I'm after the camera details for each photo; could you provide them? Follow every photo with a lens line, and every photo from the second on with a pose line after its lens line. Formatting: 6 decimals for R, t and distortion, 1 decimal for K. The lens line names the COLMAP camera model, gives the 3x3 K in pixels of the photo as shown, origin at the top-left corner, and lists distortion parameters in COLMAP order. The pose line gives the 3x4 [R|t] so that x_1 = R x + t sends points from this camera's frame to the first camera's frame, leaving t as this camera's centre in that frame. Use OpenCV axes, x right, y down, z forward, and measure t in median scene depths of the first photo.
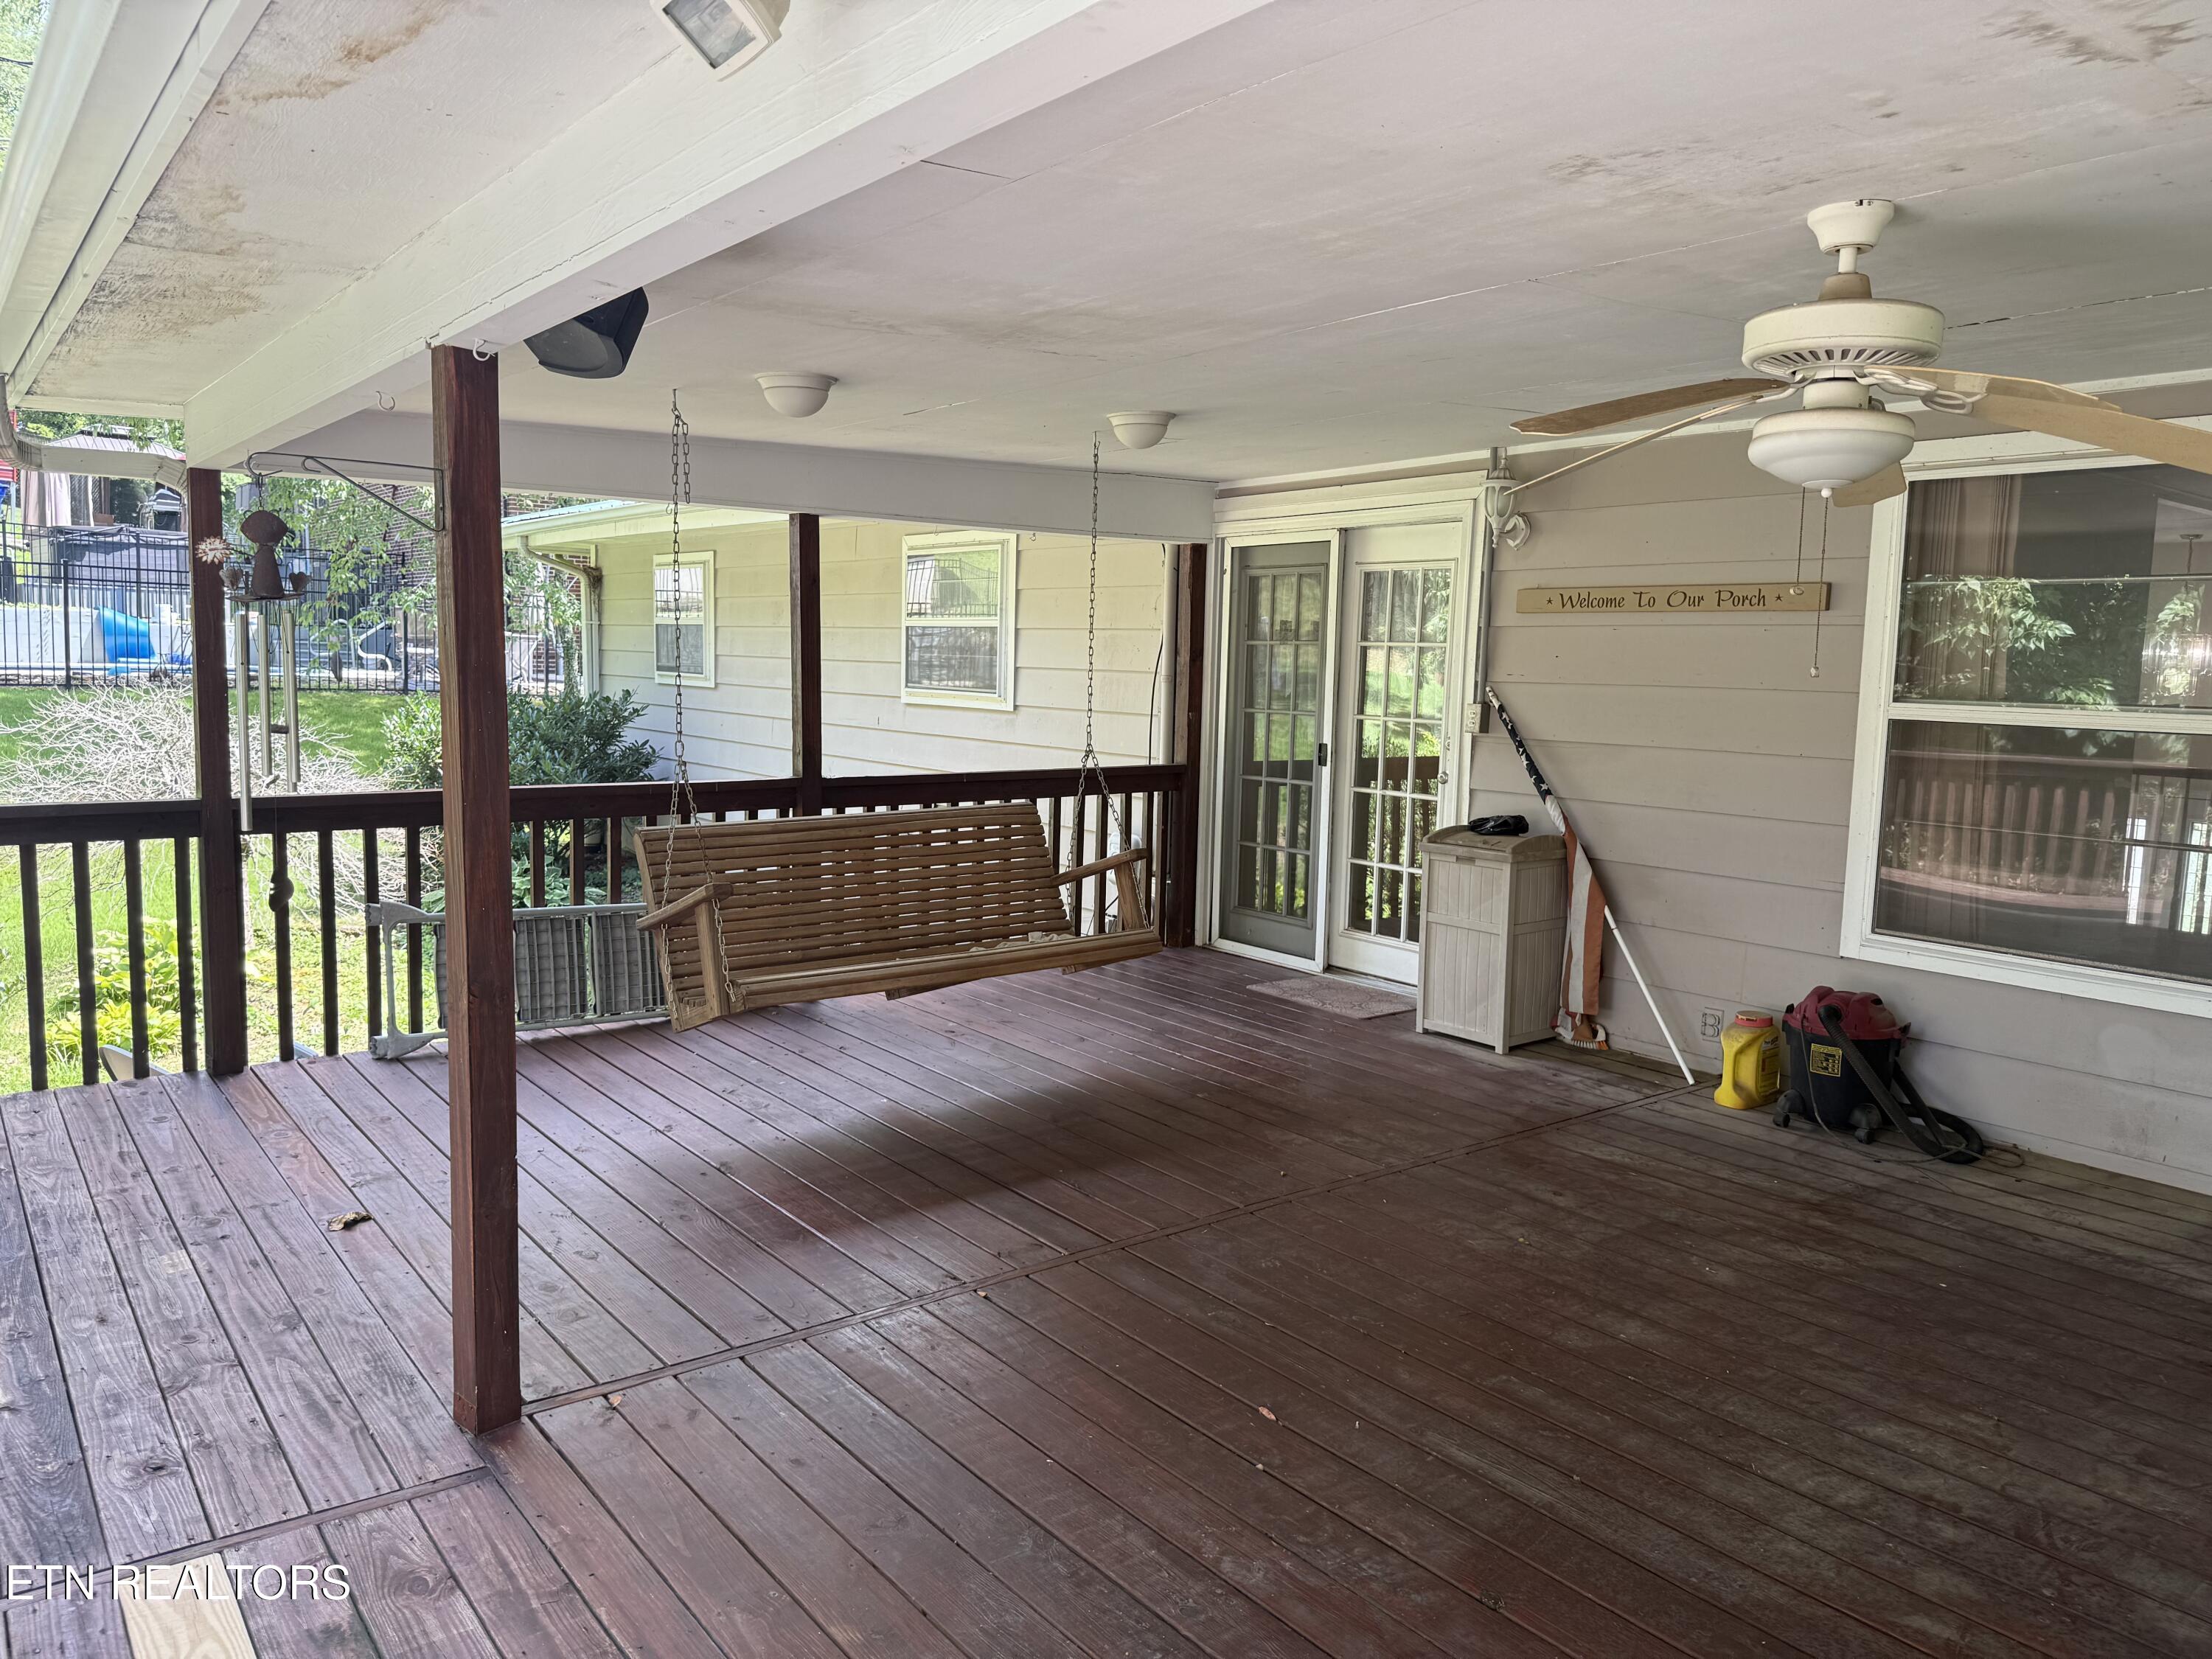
lens RADIAL K [[1552.3, 0, 1095.6], [0, 1552.3, 834.7], [0, 0, 1]] dist [0.026178, -0.044816]
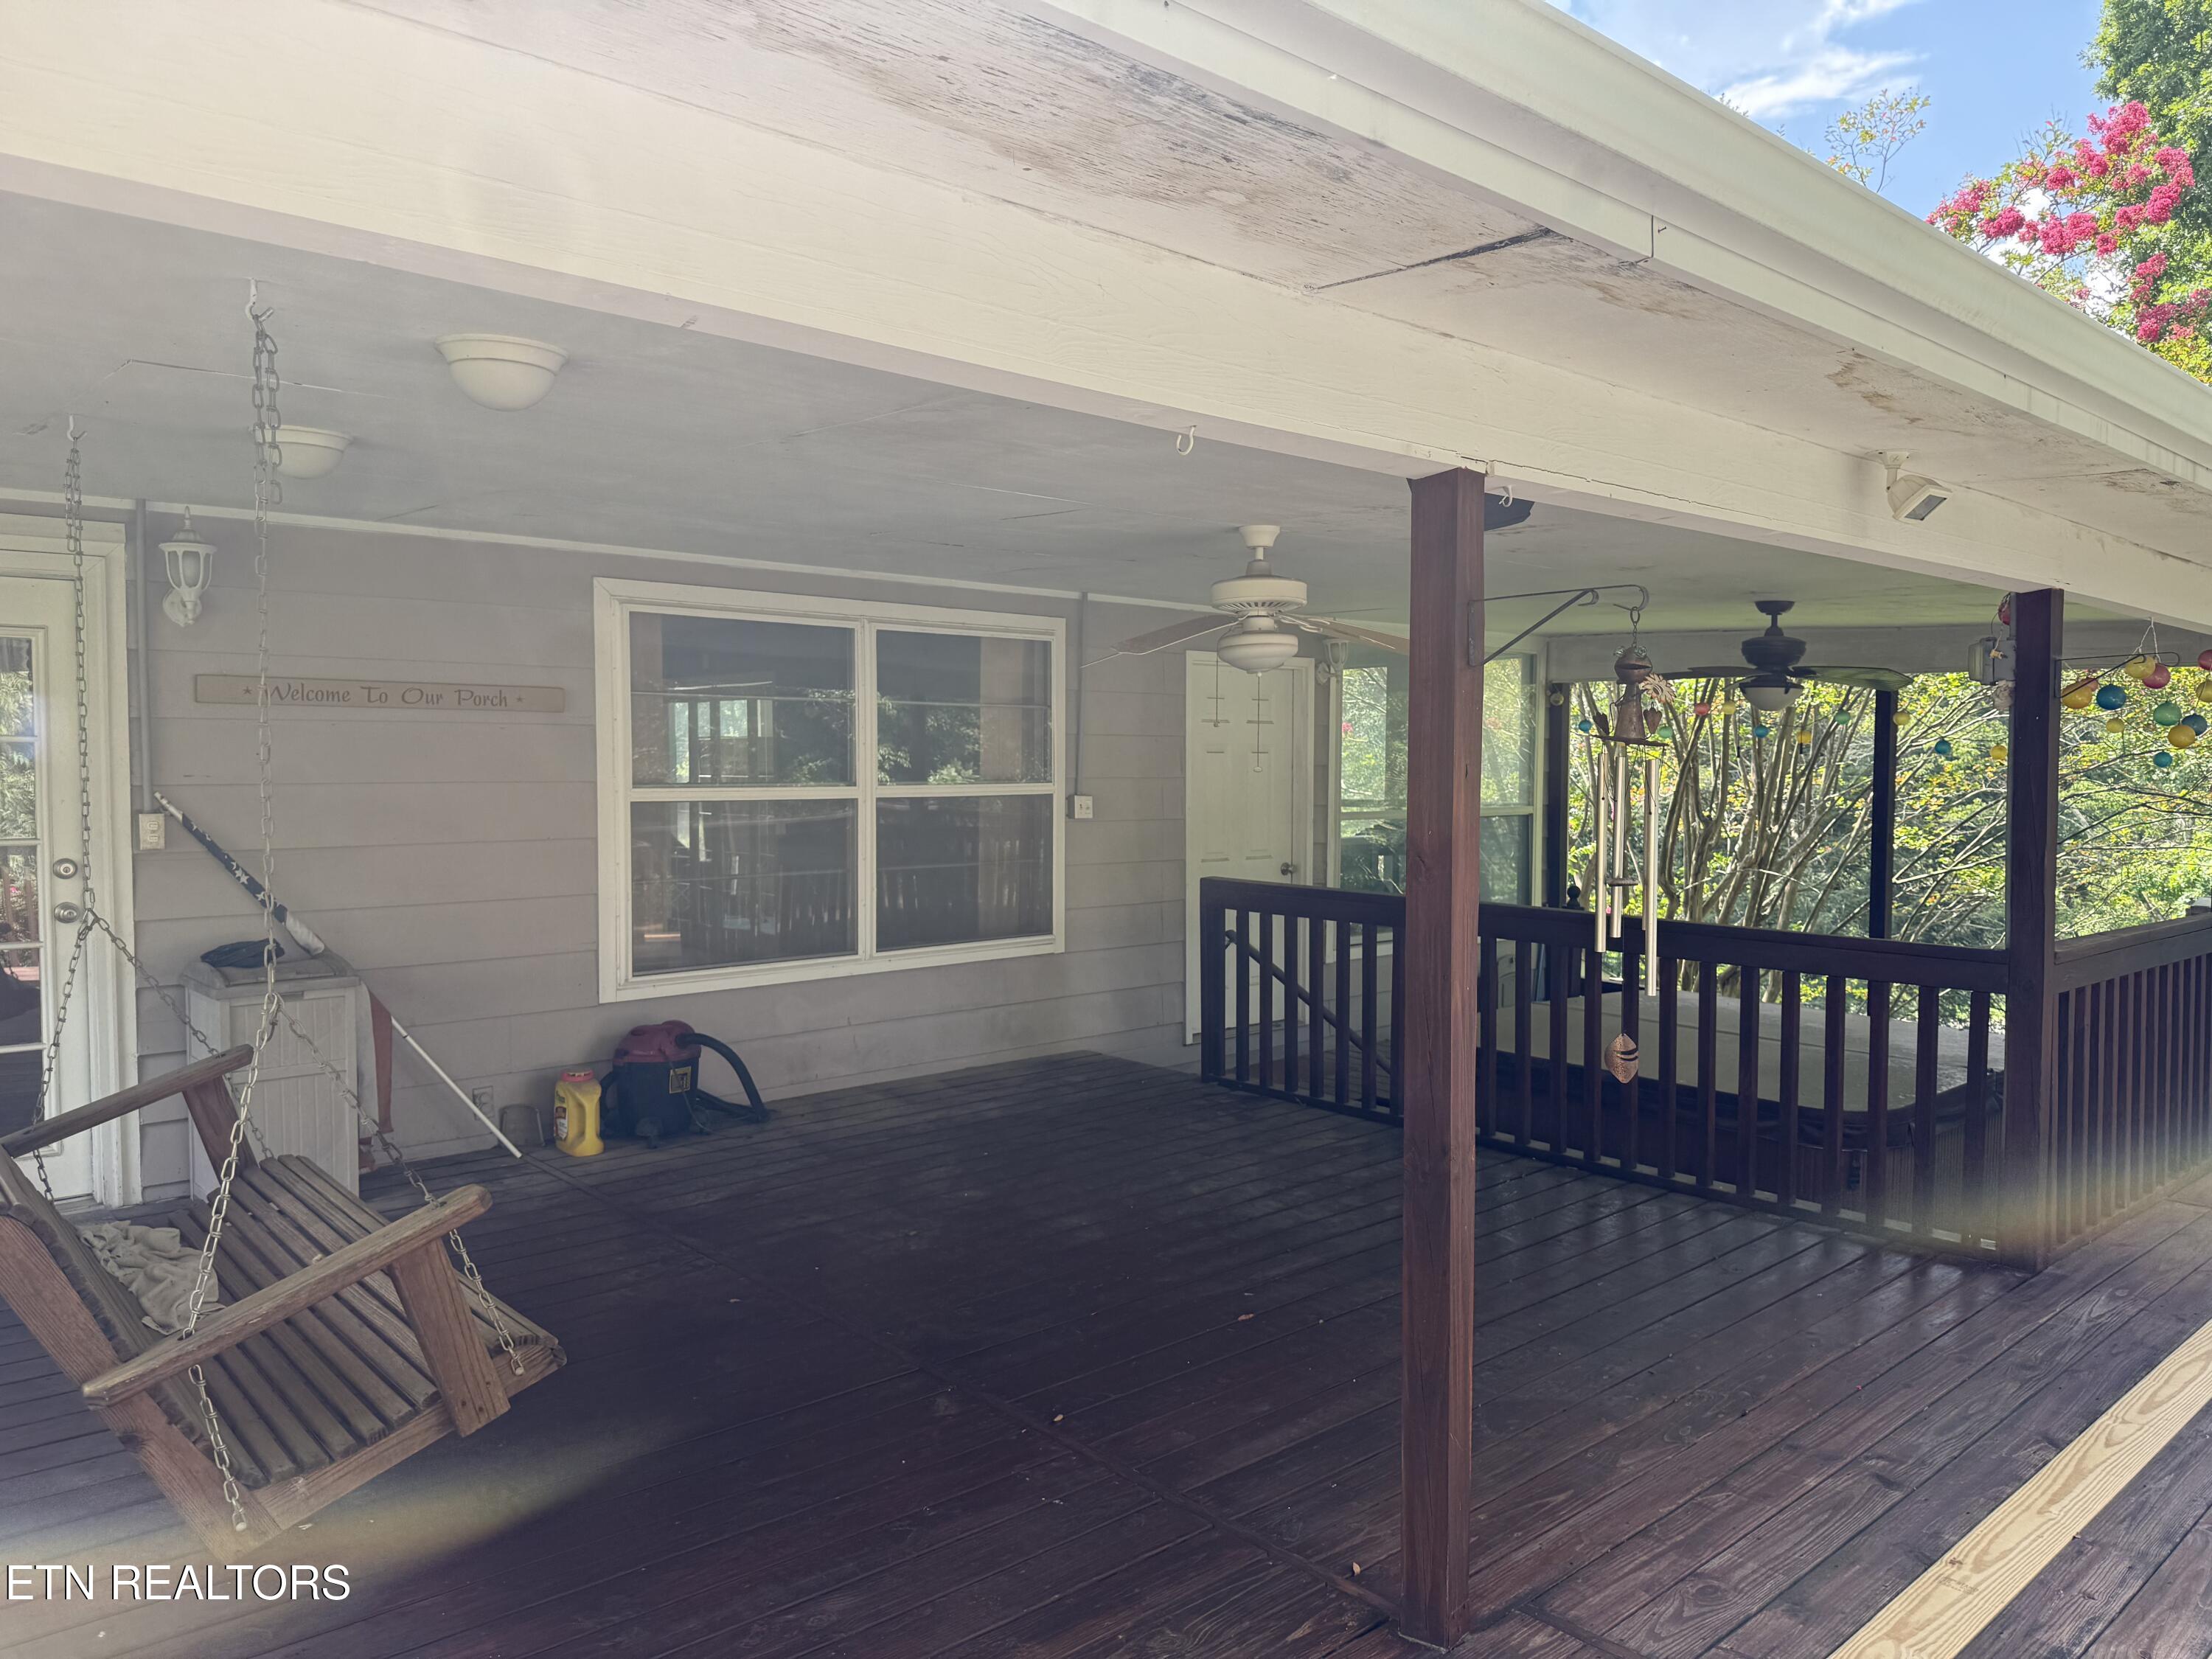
lens RADIAL K [[1532.7, 0, 1097.3], [0, 1532.7, 822.7], [0, 0, 1]] dist [0.131911, -0.248368]
pose [[-0.070821, -0.064880, 0.995377, -0.825457], [0.110994, 0.991173, 0.072503, -0.117788], [-0.991295, 0.115615, -0.062994, 0.794740]]
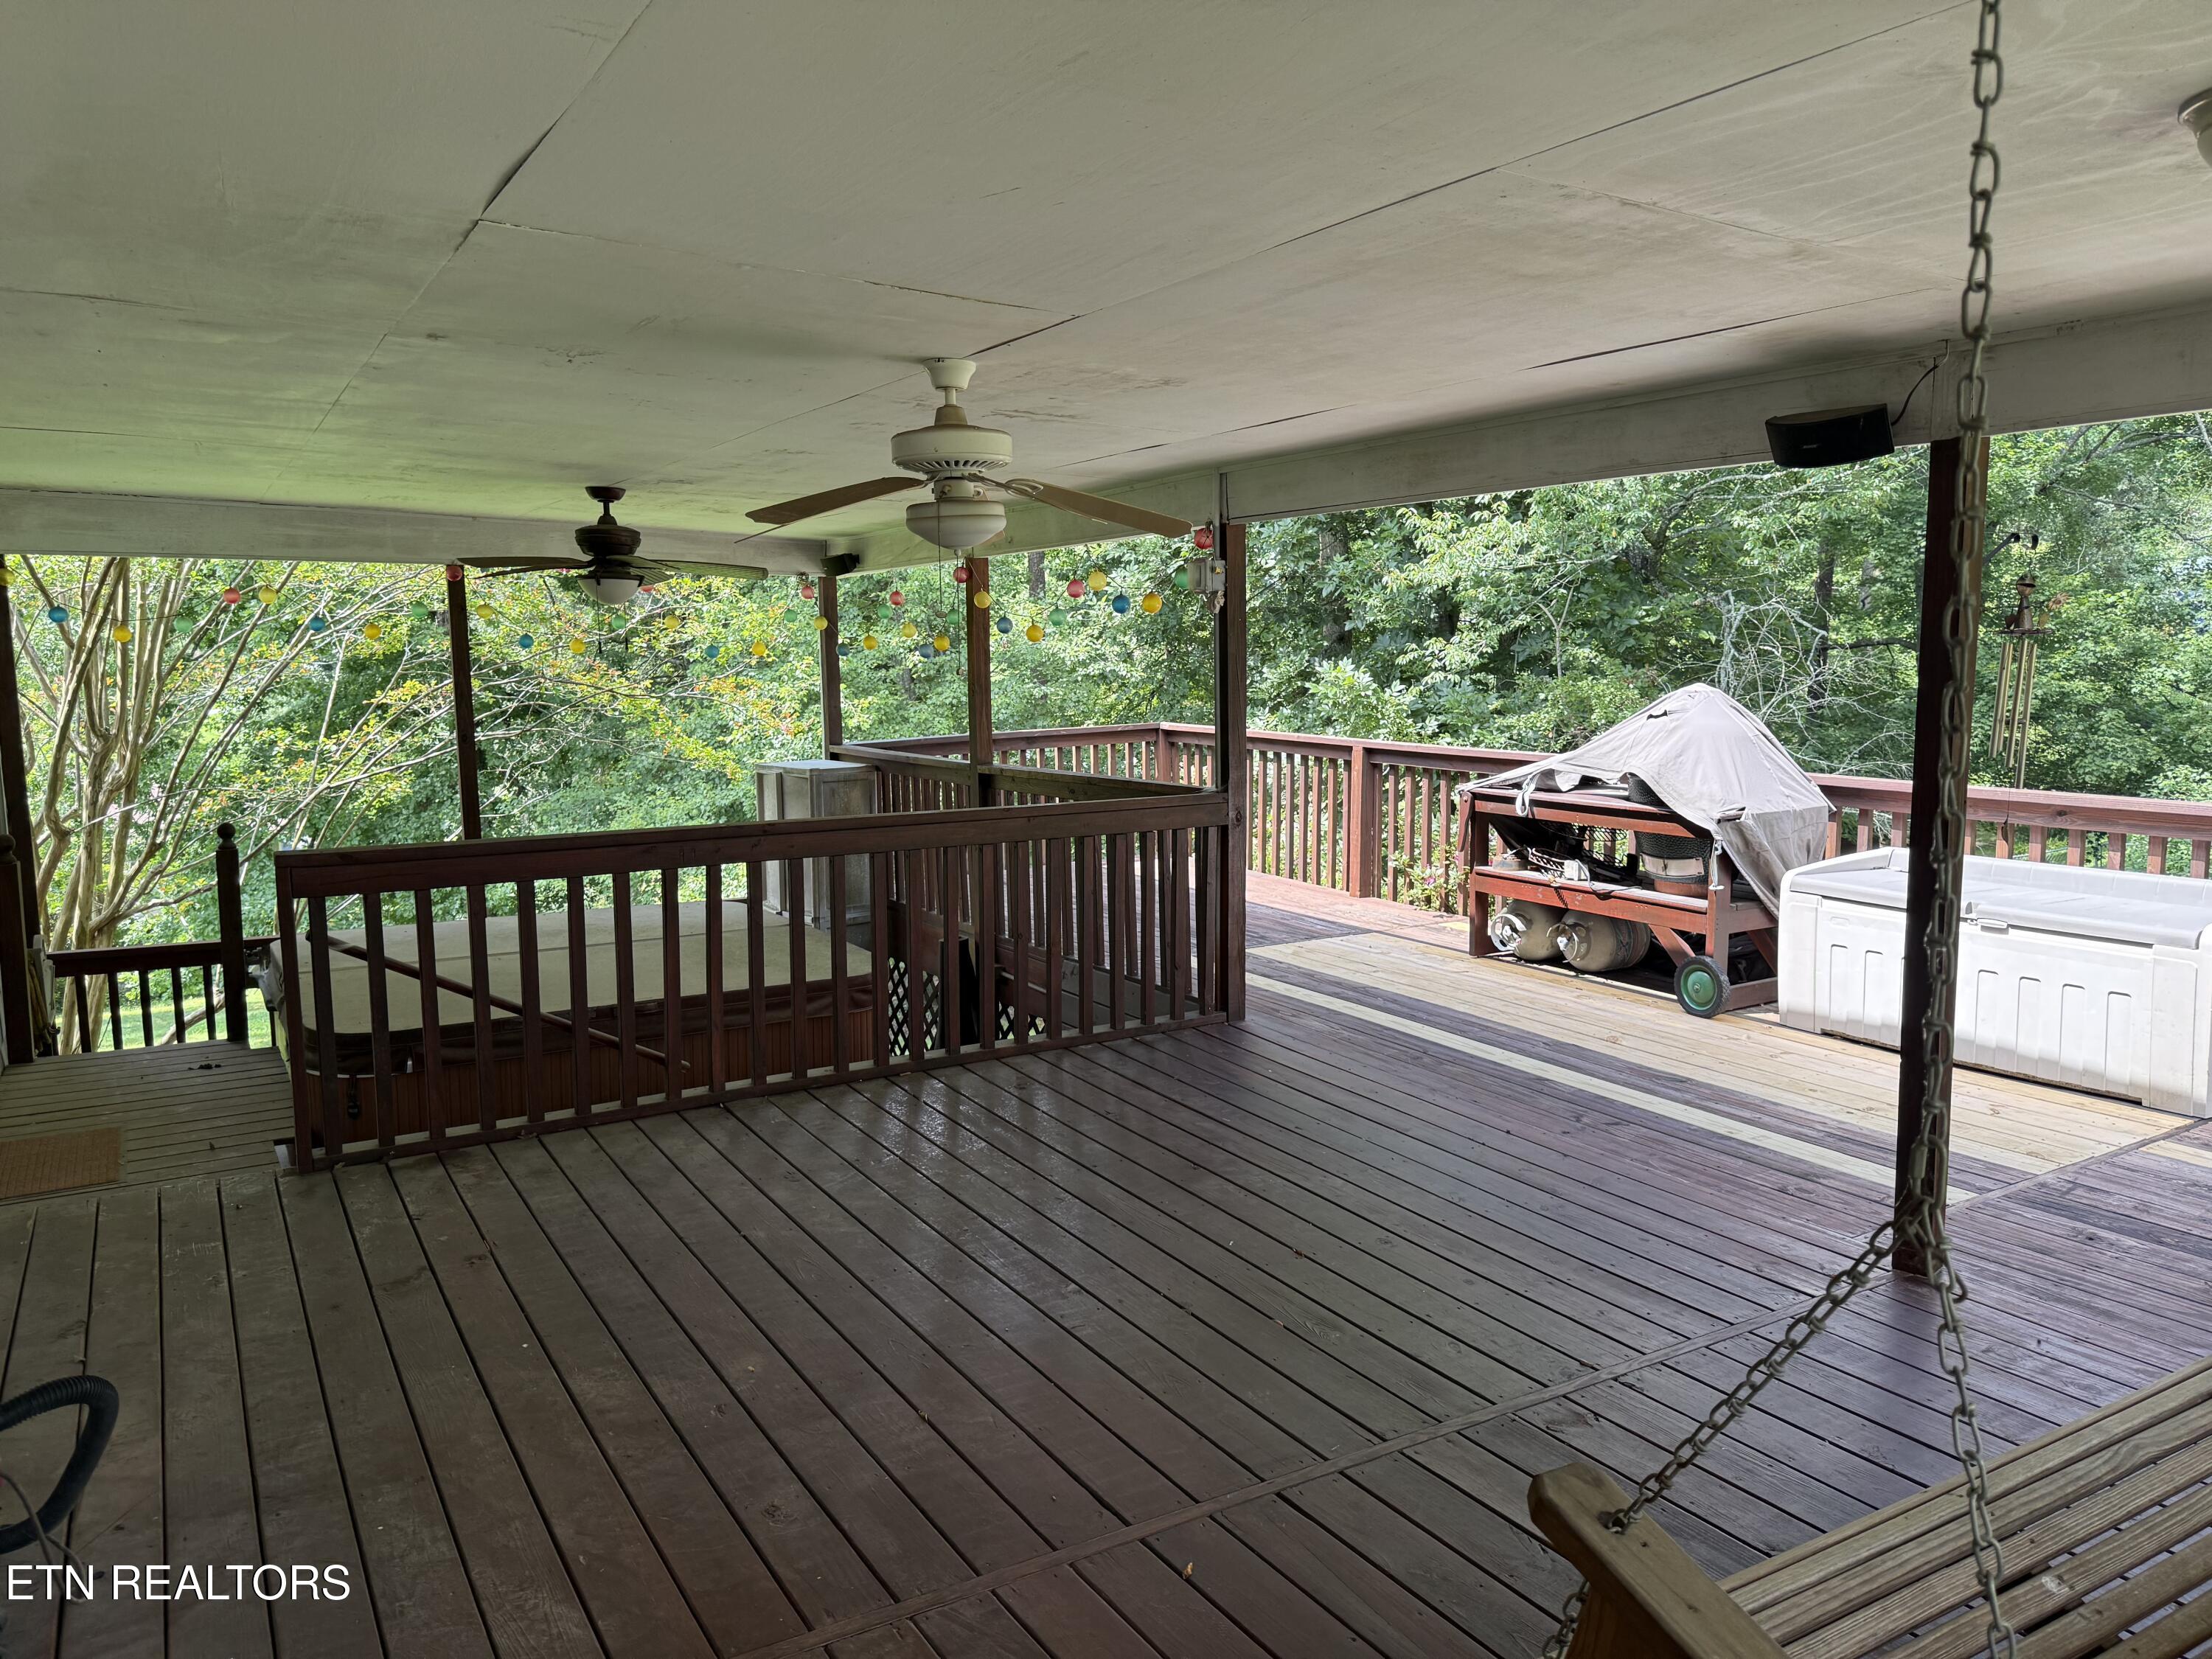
lens RADIAL K [[1532.7, 0, 1097.3], [0, 1532.7, 822.7], [0, 0, 1]] dist [0.131911, -0.248368]
pose [[-0.993542, -0.024298, 0.110837, 0.099930], [0.001480, 0.973945, 0.226780, -0.177268], [-0.113460, 0.225479, -0.967619, 1.483905]]
